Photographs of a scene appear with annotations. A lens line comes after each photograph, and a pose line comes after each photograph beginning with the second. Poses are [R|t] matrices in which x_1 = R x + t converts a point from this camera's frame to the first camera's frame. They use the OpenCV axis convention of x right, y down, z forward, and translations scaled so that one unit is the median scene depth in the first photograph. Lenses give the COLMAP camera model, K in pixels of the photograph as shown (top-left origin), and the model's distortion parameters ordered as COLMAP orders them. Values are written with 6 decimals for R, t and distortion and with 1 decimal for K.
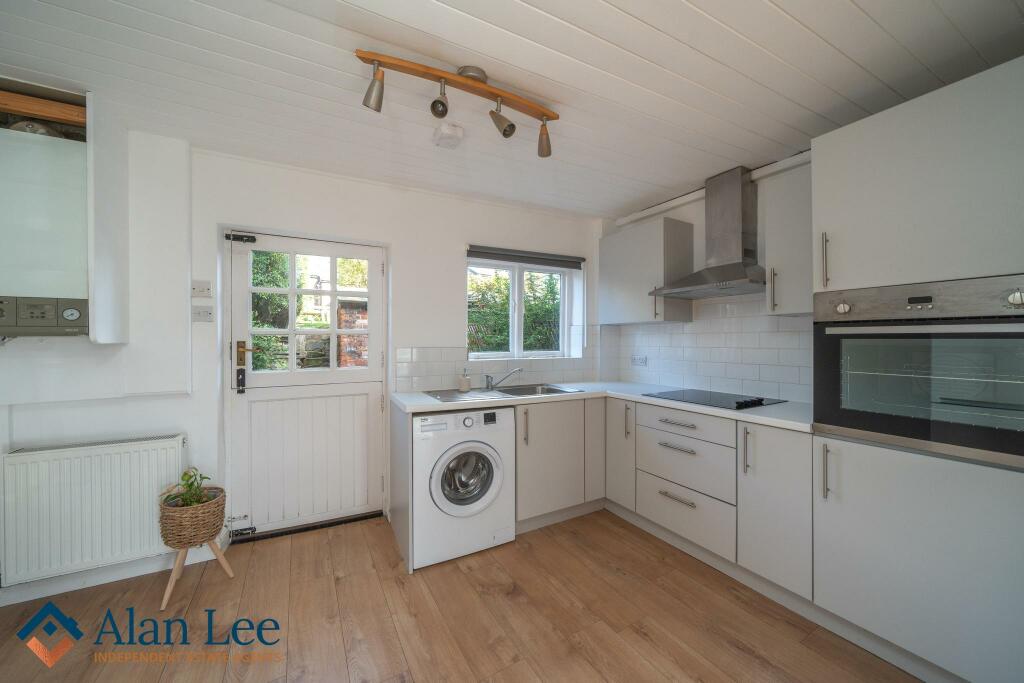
lens RADIAL K [[341.0, 0, 519.6], [0, 341.0, 337.7], [0, 0, 1]] dist [-0.000214, -0.000039]
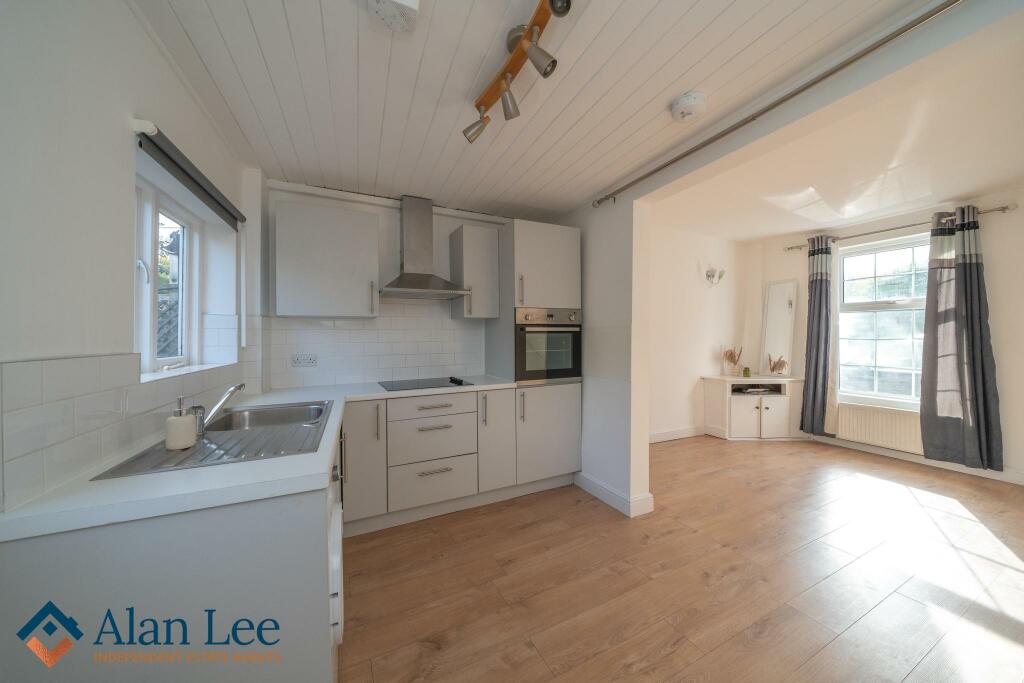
lens RADIAL K [[341.0, 0, 519.6], [0, 341.0, 337.7], [0, 0, 1]] dist [-0.000214, -0.000039]
pose [[0.129434, -0.008498, 0.991552, -0.690857], [0.003304, 0.999961, 0.008139, 0.008247], [-0.991583, 0.002222, 0.129457, 0.605432]]
